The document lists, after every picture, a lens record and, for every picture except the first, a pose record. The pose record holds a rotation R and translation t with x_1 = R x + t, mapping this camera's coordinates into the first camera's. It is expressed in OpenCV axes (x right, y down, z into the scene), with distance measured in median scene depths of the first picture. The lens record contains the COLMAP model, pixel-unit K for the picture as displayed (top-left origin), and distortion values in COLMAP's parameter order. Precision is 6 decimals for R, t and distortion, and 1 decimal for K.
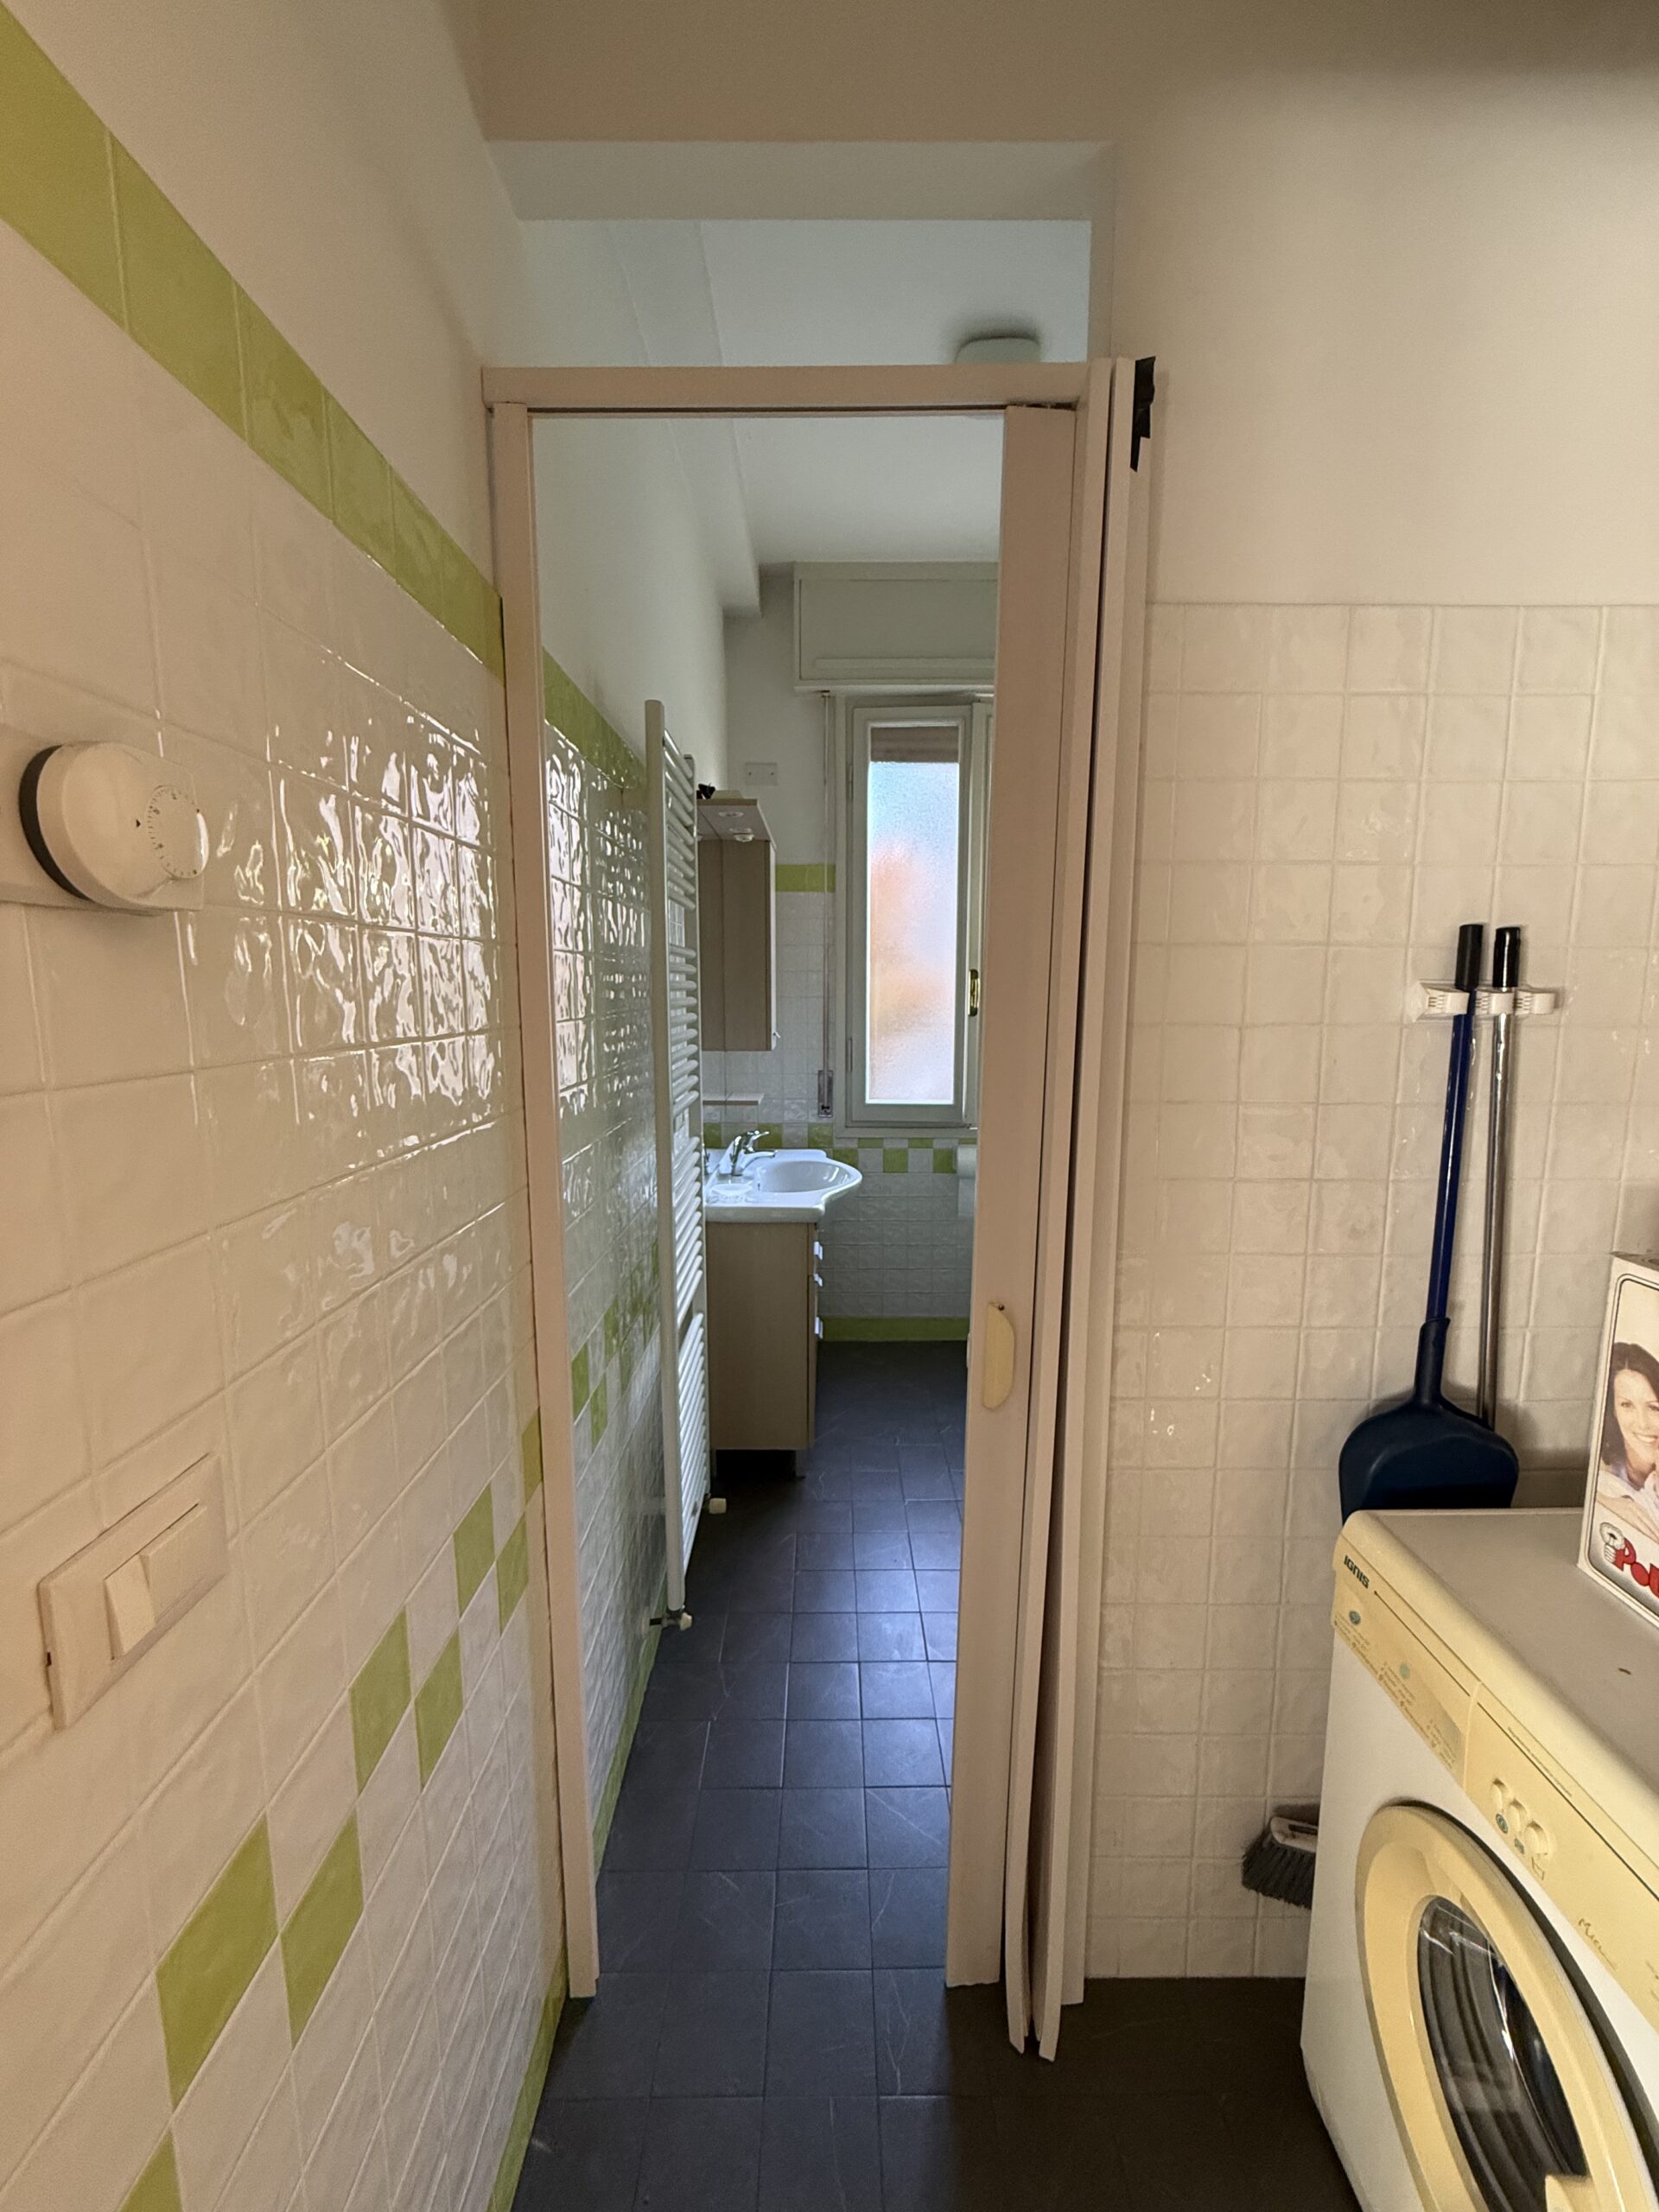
lens RADIAL K [[879.4, 0, 829.1], [0, 879.4, 1101.6], [0, 0, 1]] dist [-0.000269, 0.000530]
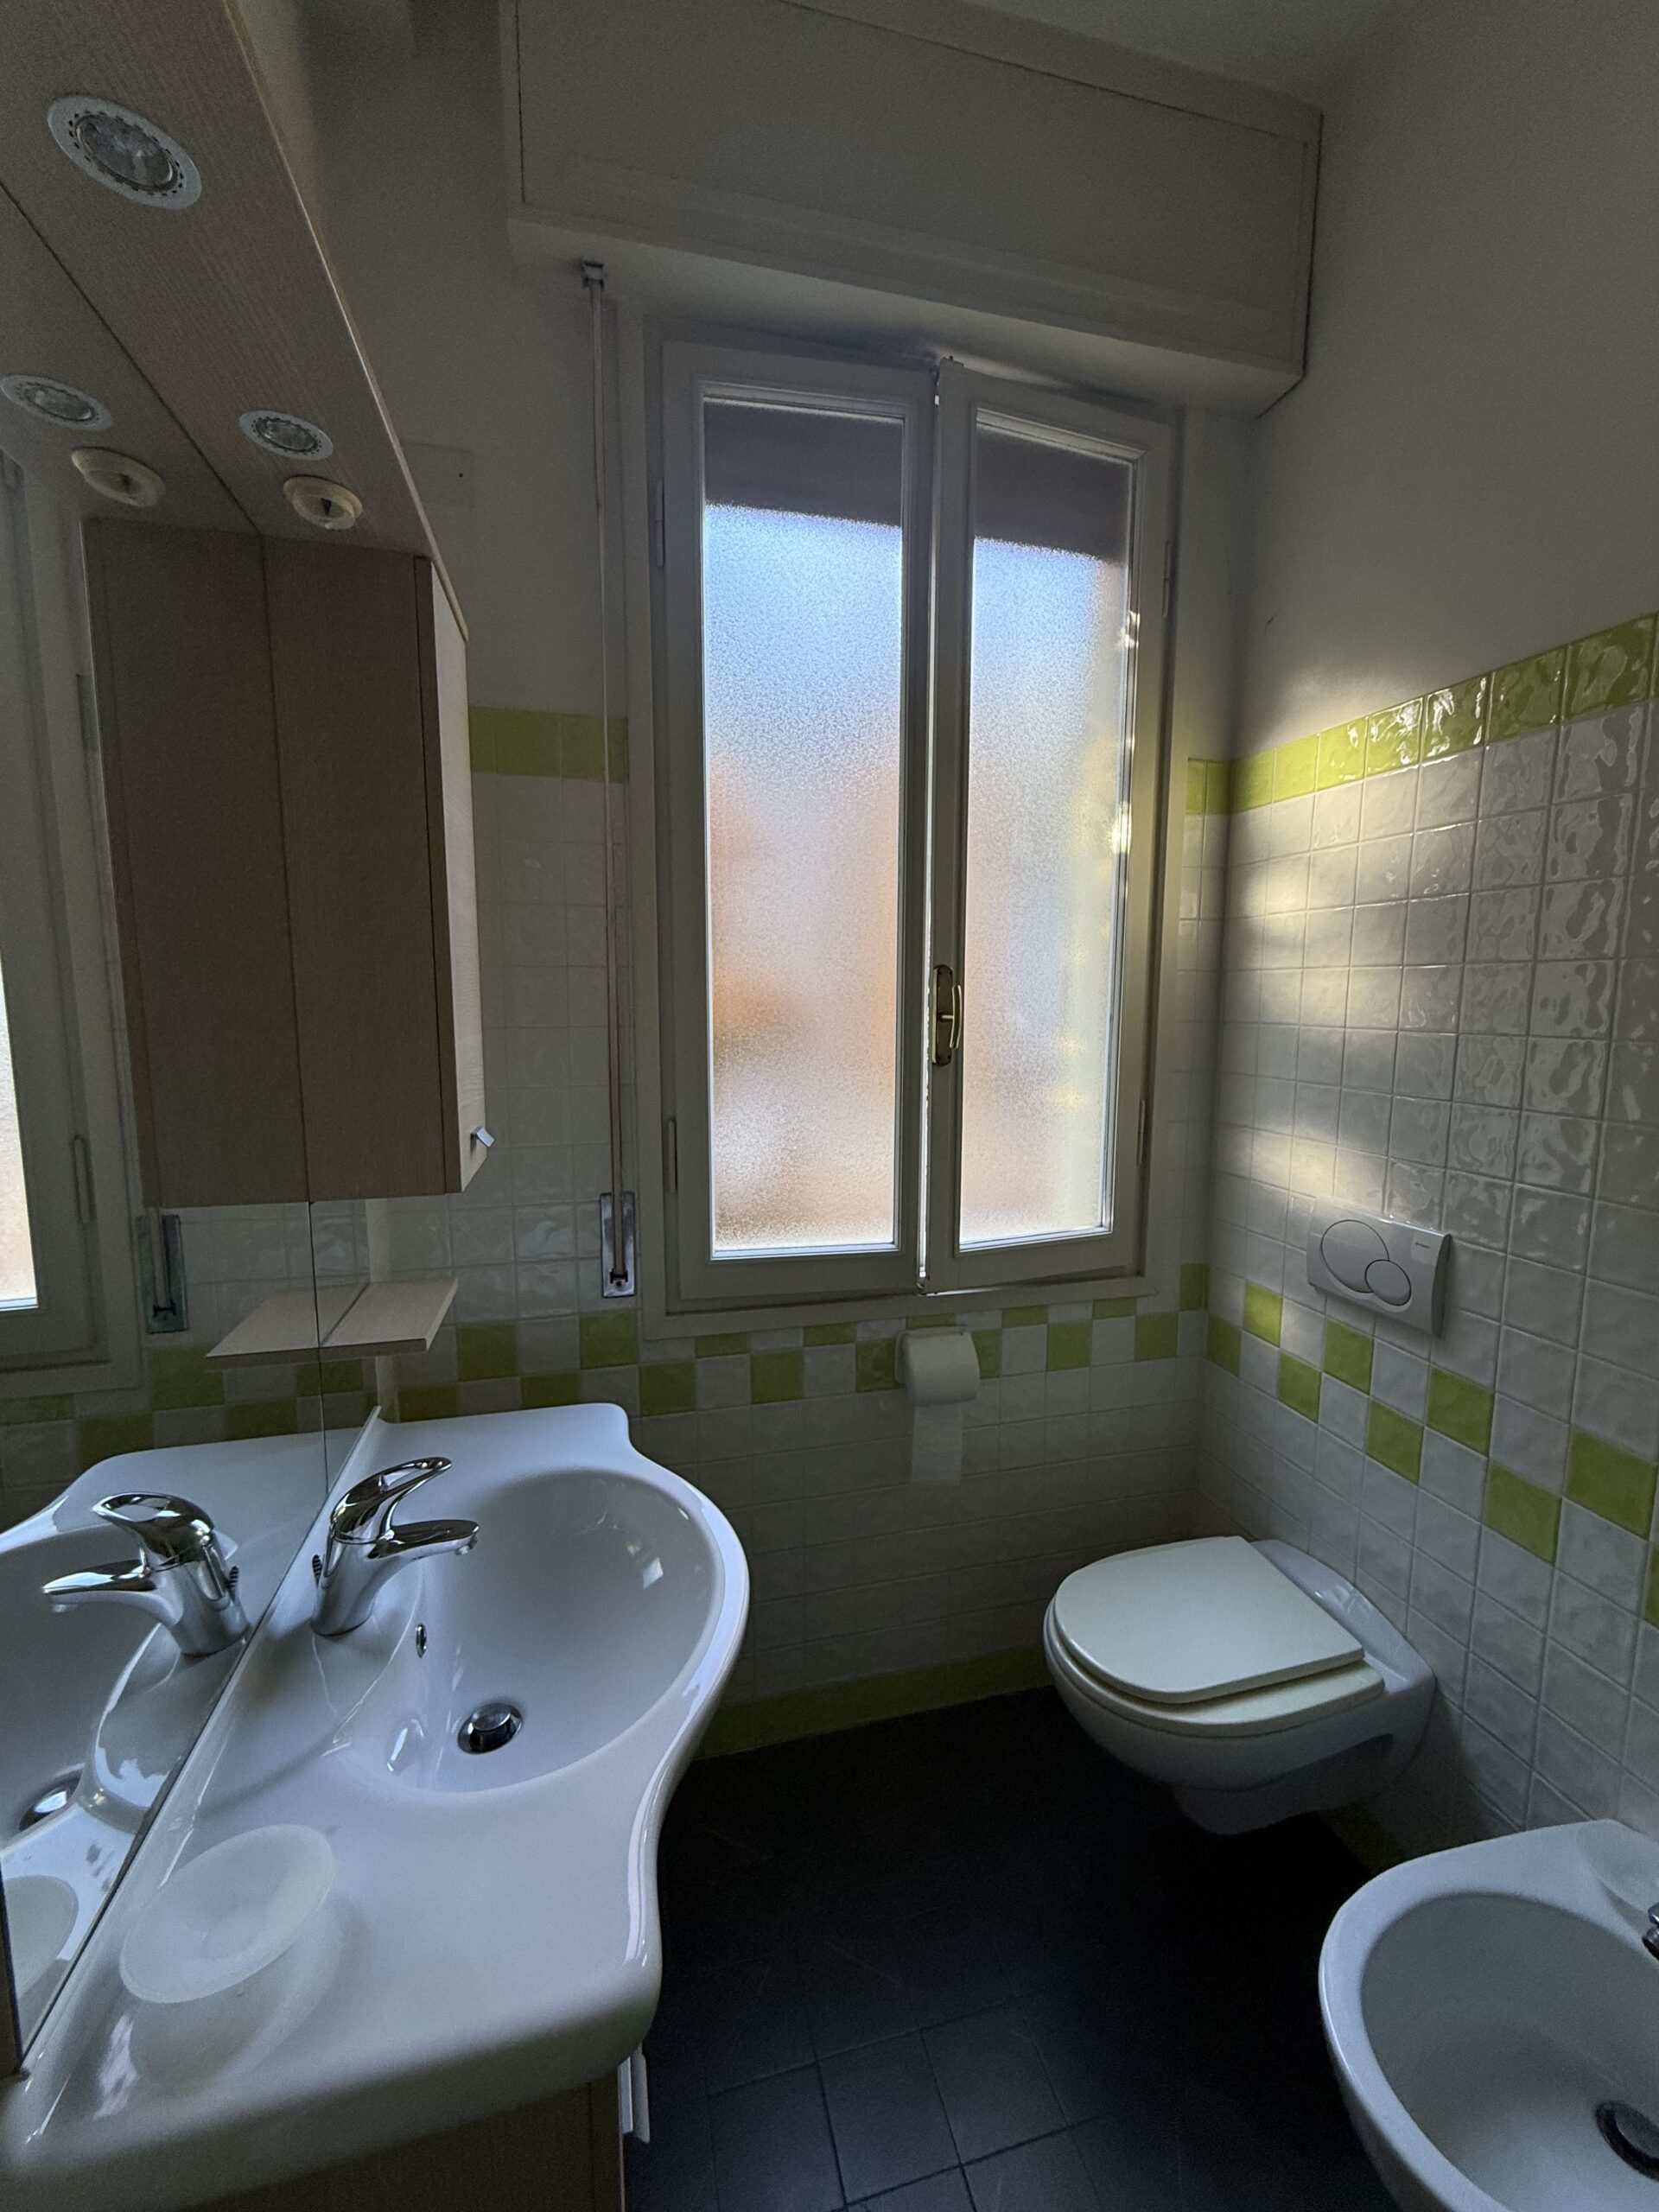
lens RADIAL K [[879.4, 0, 832.2], [0, 879.4, 1102.5], [0, 0, 1]] dist [-0.000269, 0.000530]
pose [[0.967123, -0.028555, 0.252703, -0.010475], [0.031113, 0.999497, -0.006131, -0.078563], [-0.252400, 0.013791, 0.967525, 0.577572]]
